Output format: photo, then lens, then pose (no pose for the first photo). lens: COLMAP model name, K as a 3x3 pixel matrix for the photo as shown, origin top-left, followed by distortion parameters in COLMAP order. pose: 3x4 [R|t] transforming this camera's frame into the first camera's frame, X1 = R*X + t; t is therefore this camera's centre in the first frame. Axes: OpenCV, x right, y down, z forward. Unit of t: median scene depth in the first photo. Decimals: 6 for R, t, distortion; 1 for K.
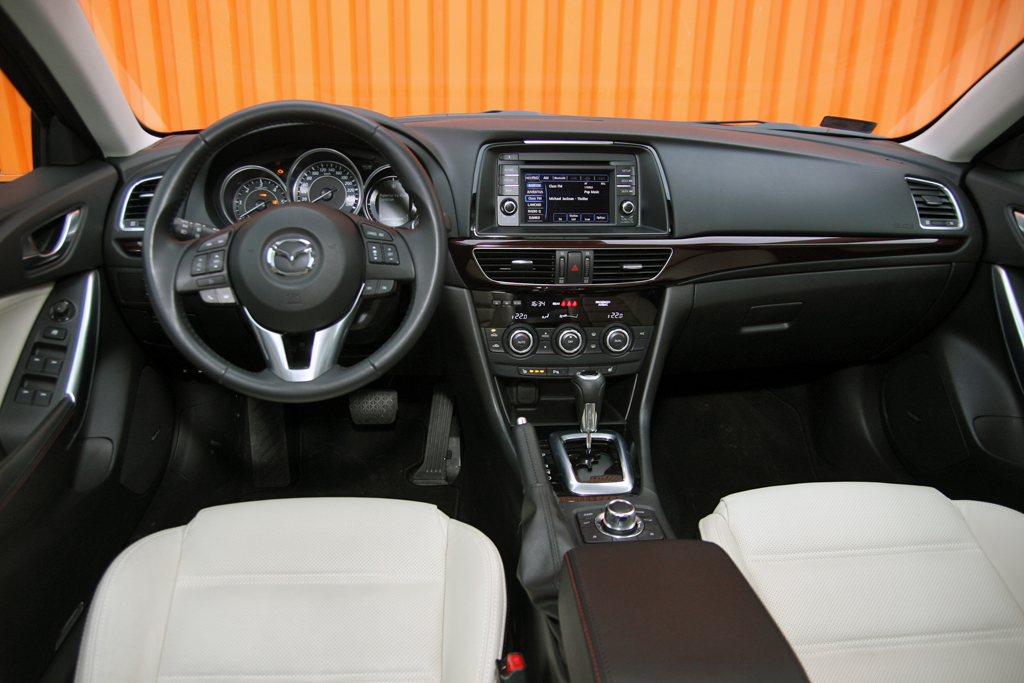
lens RADIAL K [[785.0, 0, 512.0], [0, 785.0, 341.5], [0, 0, 1]] dist [-0.086499, 0.002773]
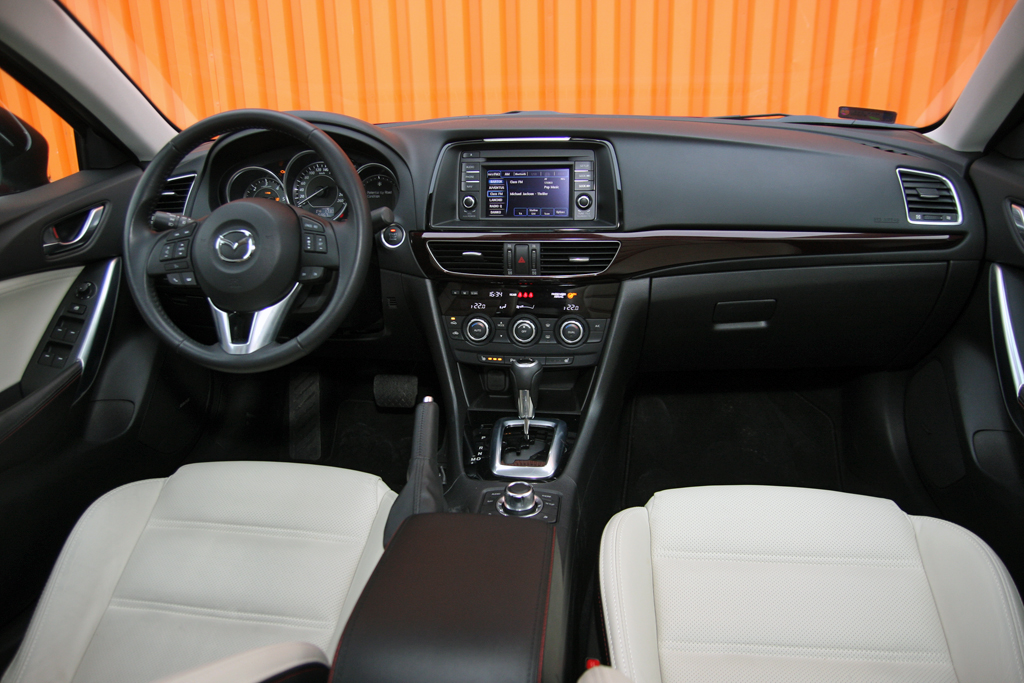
lens RADIAL K [[785.0, 0, 512.0], [0, 785.0, 341.5], [0, 0, 1]] dist [-0.086499, 0.002773]
pose [[0.974435, 0.035054, -0.221920, 0.289568], [-0.035739, 0.999361, 0.000928, 0.012958], [0.221811, 0.007027, 0.975064, -0.015148]]
